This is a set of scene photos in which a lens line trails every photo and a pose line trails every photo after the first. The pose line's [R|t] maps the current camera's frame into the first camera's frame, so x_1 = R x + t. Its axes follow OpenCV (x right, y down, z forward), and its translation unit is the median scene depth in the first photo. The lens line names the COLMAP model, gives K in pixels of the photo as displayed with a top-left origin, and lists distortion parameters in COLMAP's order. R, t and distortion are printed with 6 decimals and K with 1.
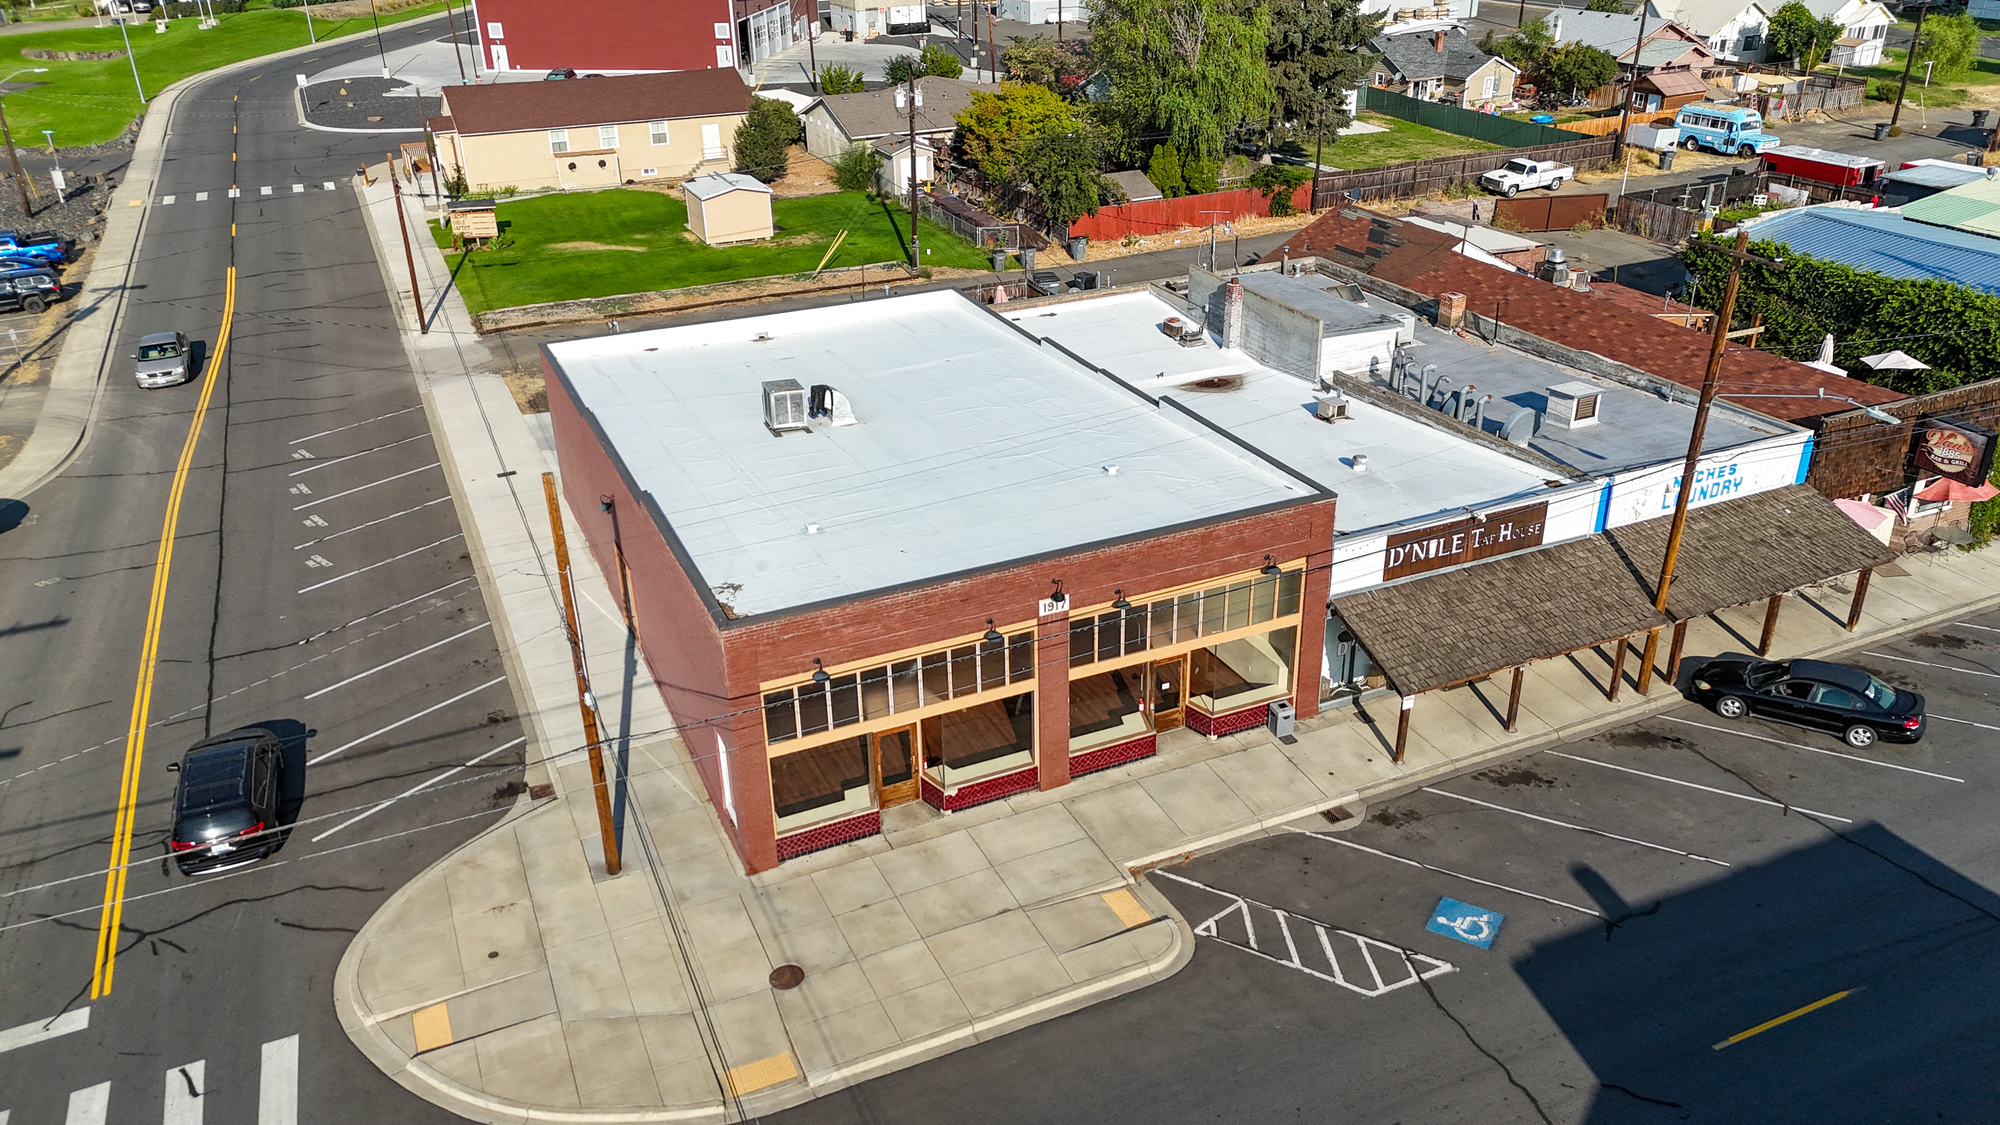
lens RADIAL K [[1465.1, 0, 1000.0], [0, 1465.1, 562.5], [0, 0, 1]] dist [0.062941, -0.042848]
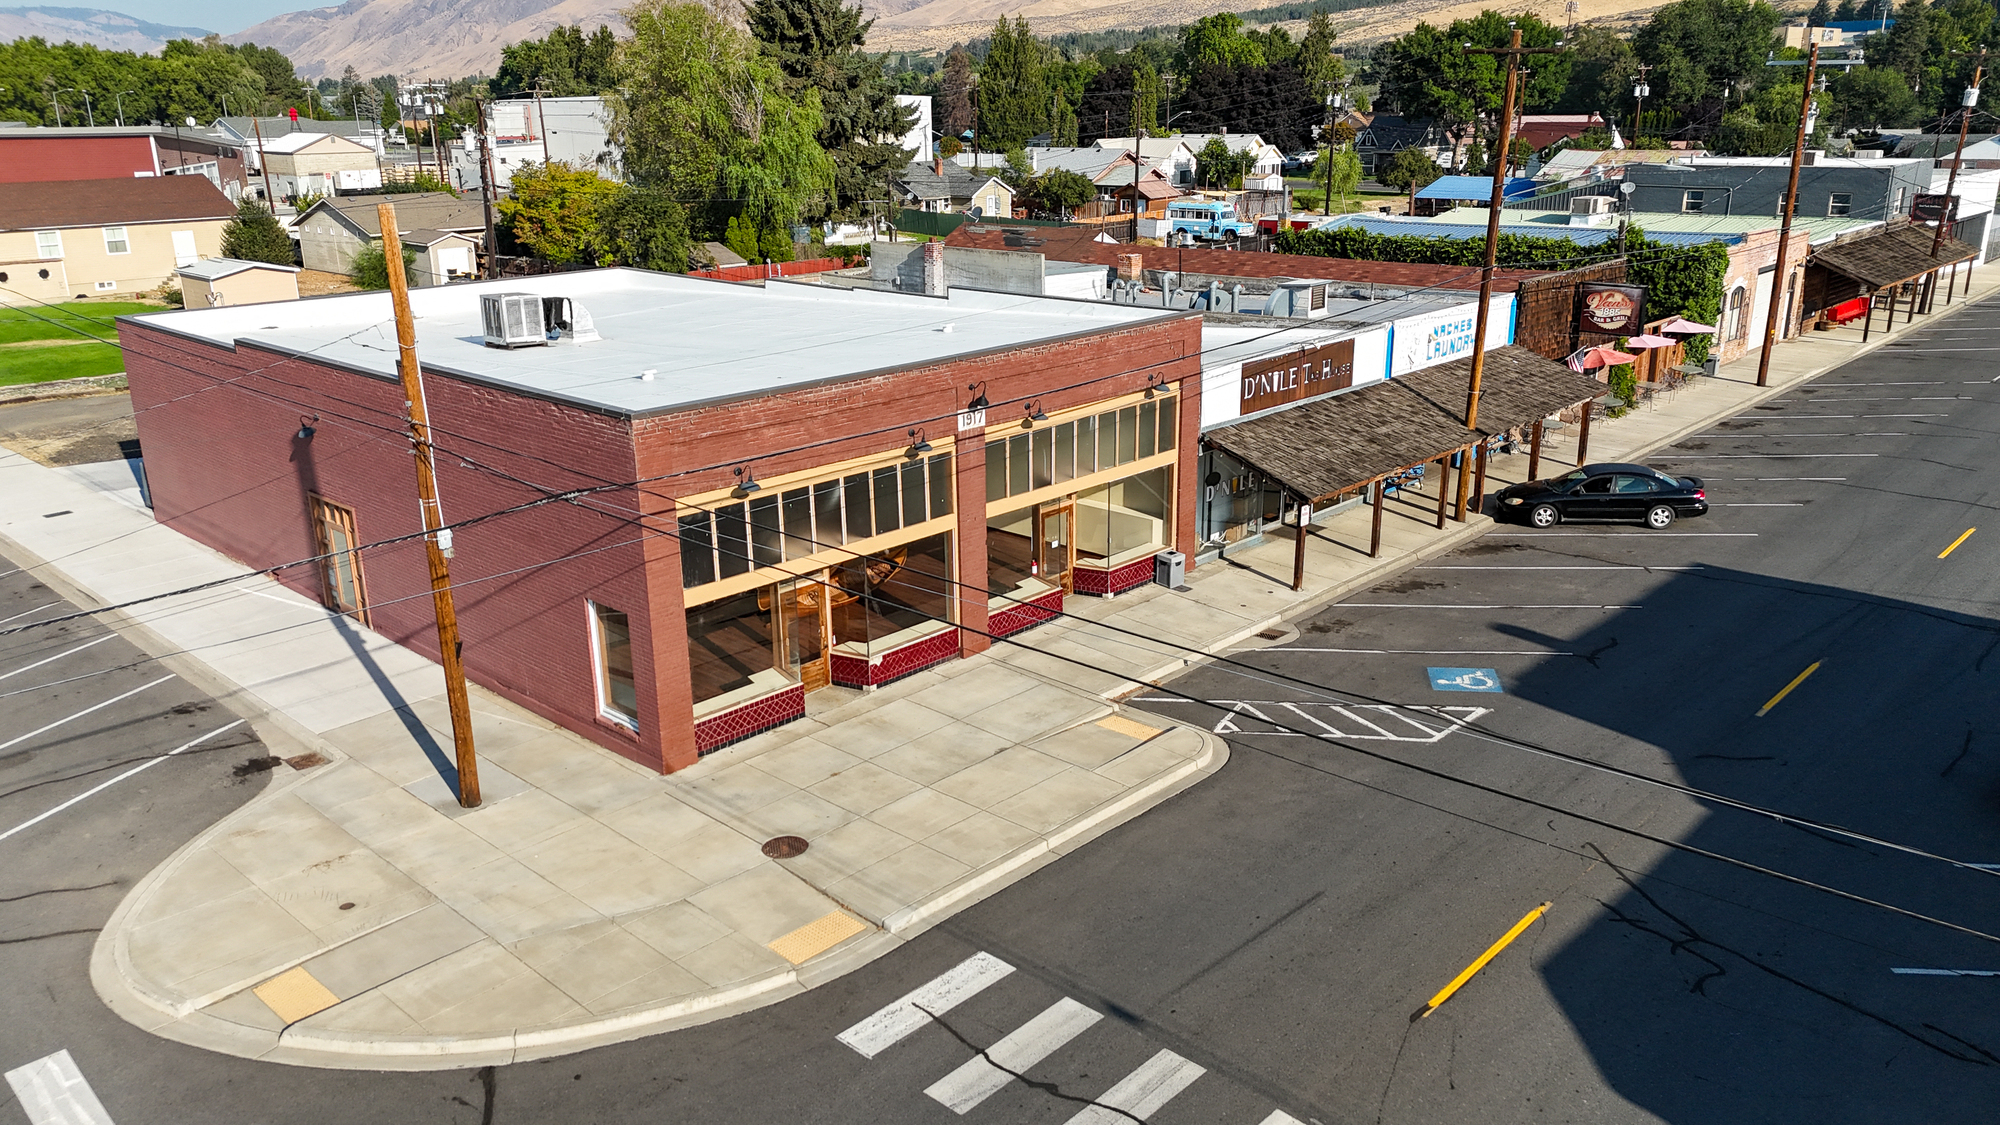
lens RADIAL K [[1459.4, 0, 1000.0], [0, 1459.4, 562.5], [0, 0, 1]] dist [0.094477, -0.099782]
pose [[0.925781, -0.107817, 0.362360, -0.252111], [0.161973, 0.979165, -0.122479, 0.207578], [-0.341605, 0.172082, 0.923956, 0.196896]]
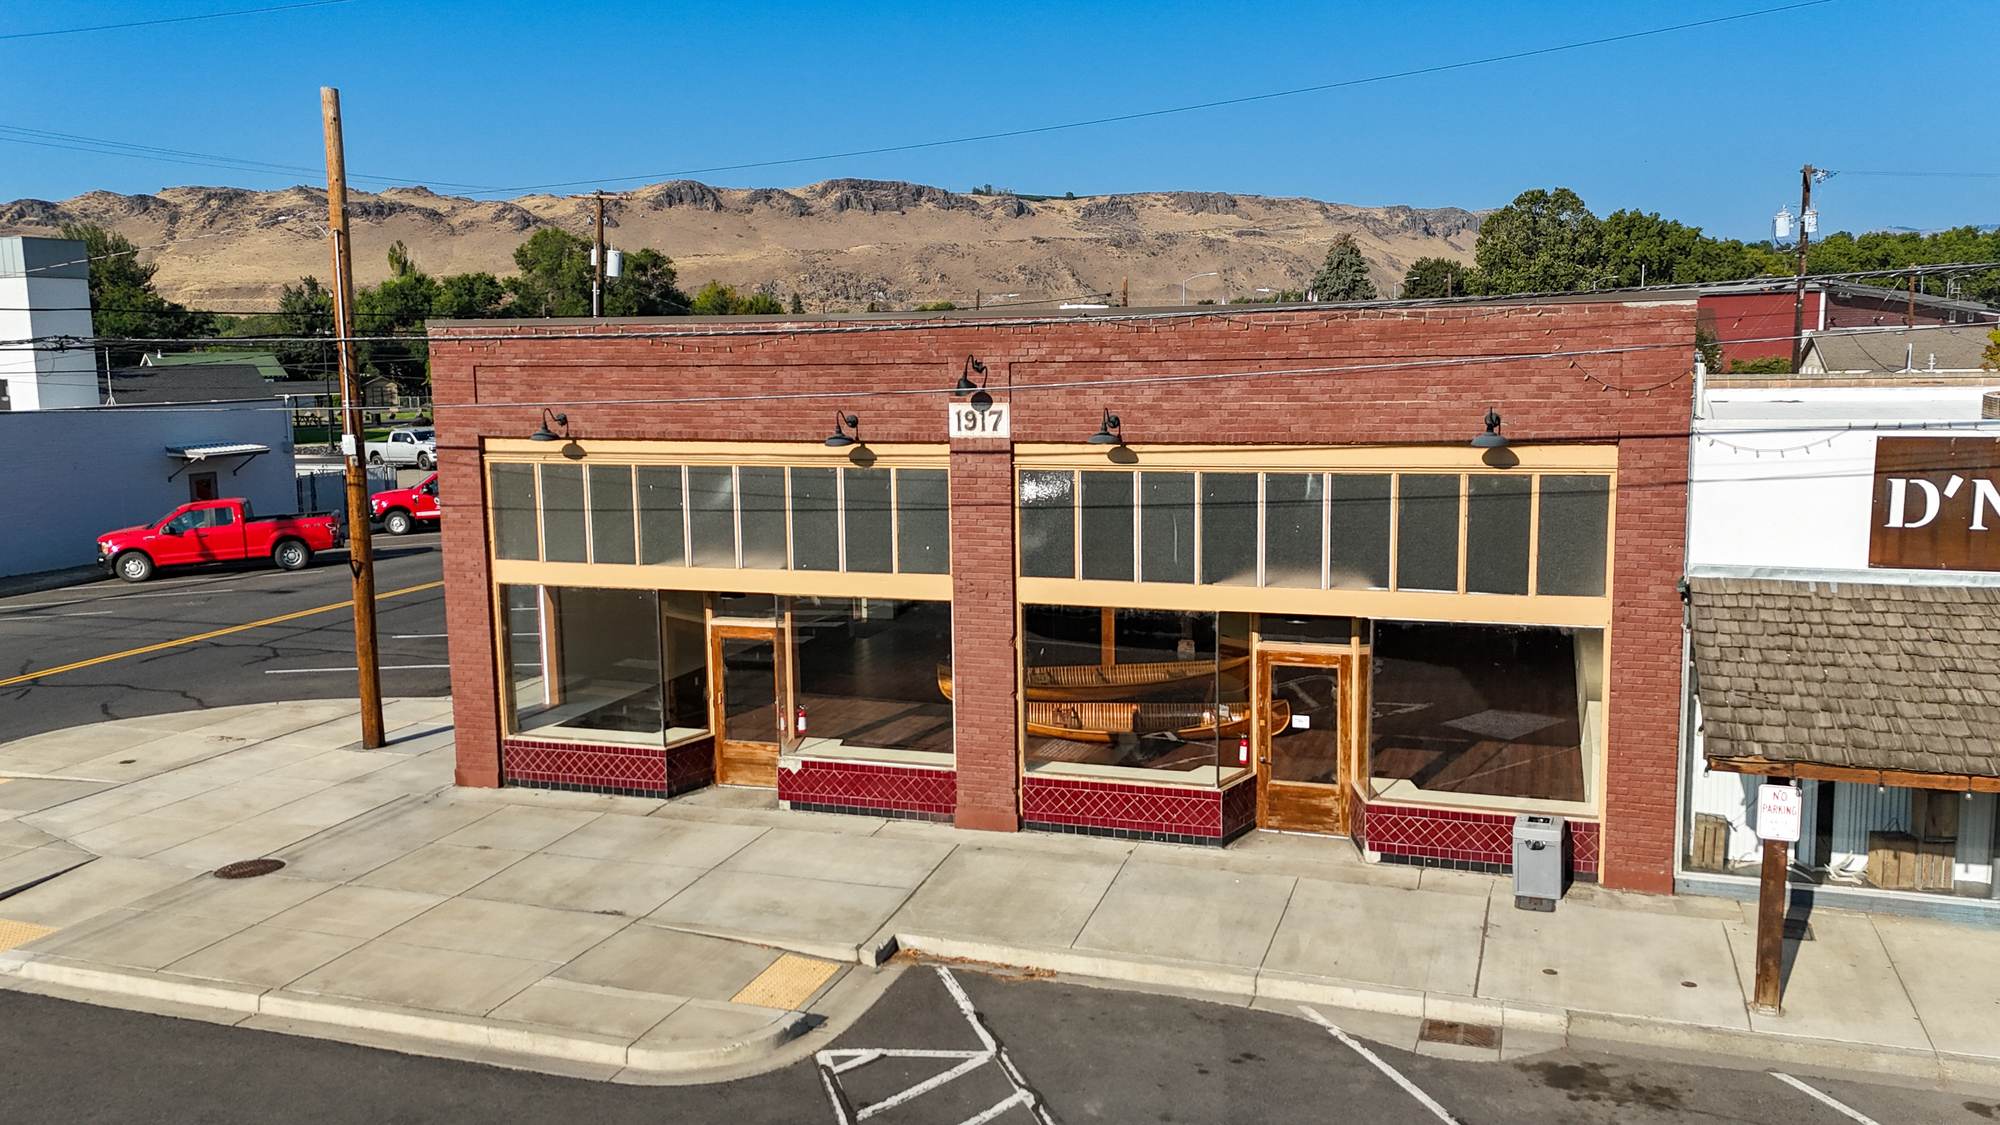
lens RADIAL K [[1591.2, 0, 1000.0], [0, 1591.2, 562.5], [0, 0, 1]] dist [0.071302, -0.054881]
pose [[0.727972, 0.101913, -0.677990, 0.400174], [-0.298196, 0.937522, -0.179254, 0.163444], [0.617362, 0.332666, 0.712880, 0.582172]]
